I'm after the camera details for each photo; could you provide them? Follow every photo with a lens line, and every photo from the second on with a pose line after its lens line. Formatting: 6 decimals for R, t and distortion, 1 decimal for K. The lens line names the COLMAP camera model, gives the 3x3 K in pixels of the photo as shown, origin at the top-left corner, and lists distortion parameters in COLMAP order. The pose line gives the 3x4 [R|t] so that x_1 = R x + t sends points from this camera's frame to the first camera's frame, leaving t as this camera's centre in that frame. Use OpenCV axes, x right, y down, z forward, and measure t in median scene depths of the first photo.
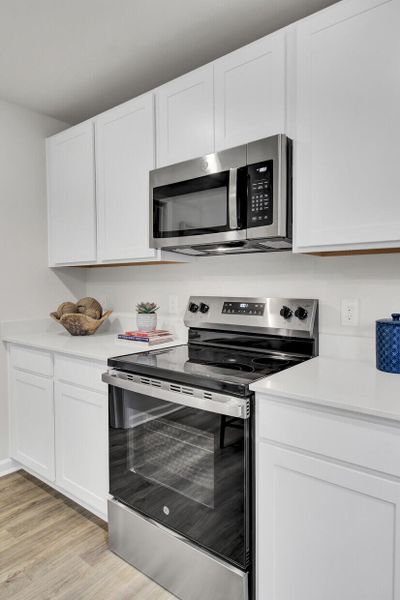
lens RADIAL K [[368.3, 0, 199.3], [0, 368.3, 299.0], [0, 0, 1]] dist [0.042504, 0.001829]
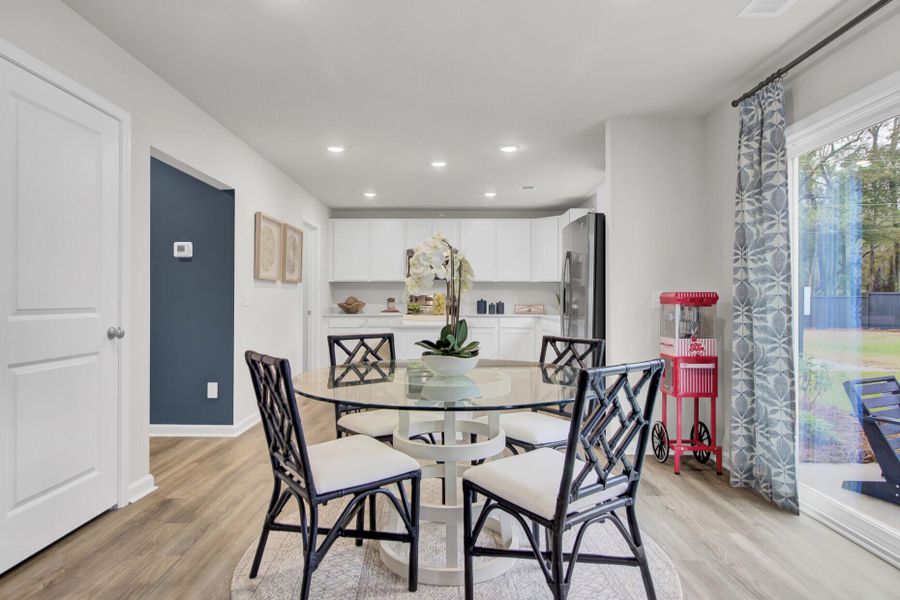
lens RADIAL K [[552.5, 0, 450.3], [0, 552.5, 300.1], [0, 0, 1]] dist [0.042504, 0.001829]
pose [[0.780627, 0.009239, 0.624928, -2.458505], [0.017065, 0.999203, -0.036089, 0.191459], [-0.624764, 0.038837, 0.779847, -2.410992]]
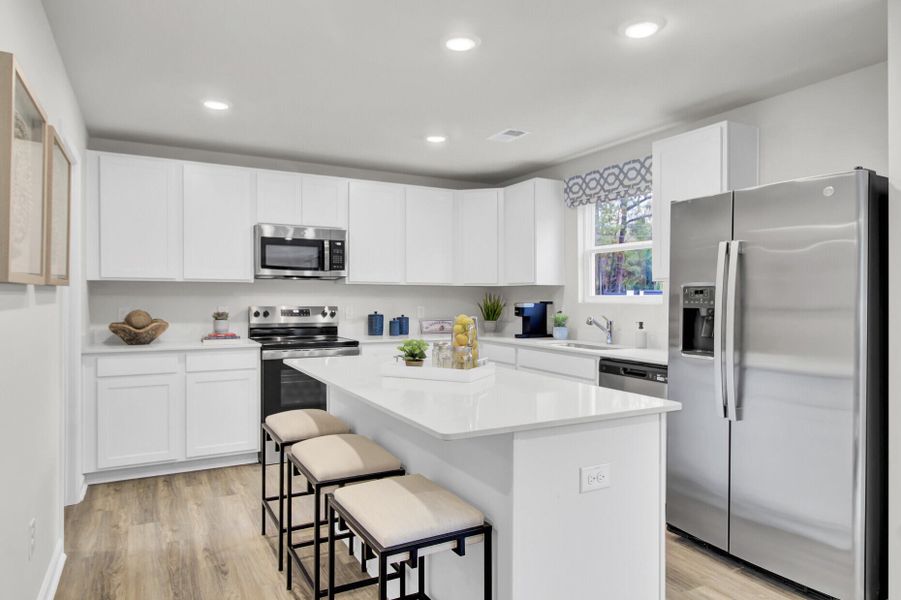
lens RADIAL K [[553.1, 0, 444.4], [0, 553.1, 296.1], [0, 0, 1]] dist [0.042504, 0.001829]
pose [[0.392905, 0.005518, 0.919562, -1.945636], [0.027339, 0.999470, -0.017679, 0.012863], [-0.919173, 0.032086, 0.392546, -0.599696]]
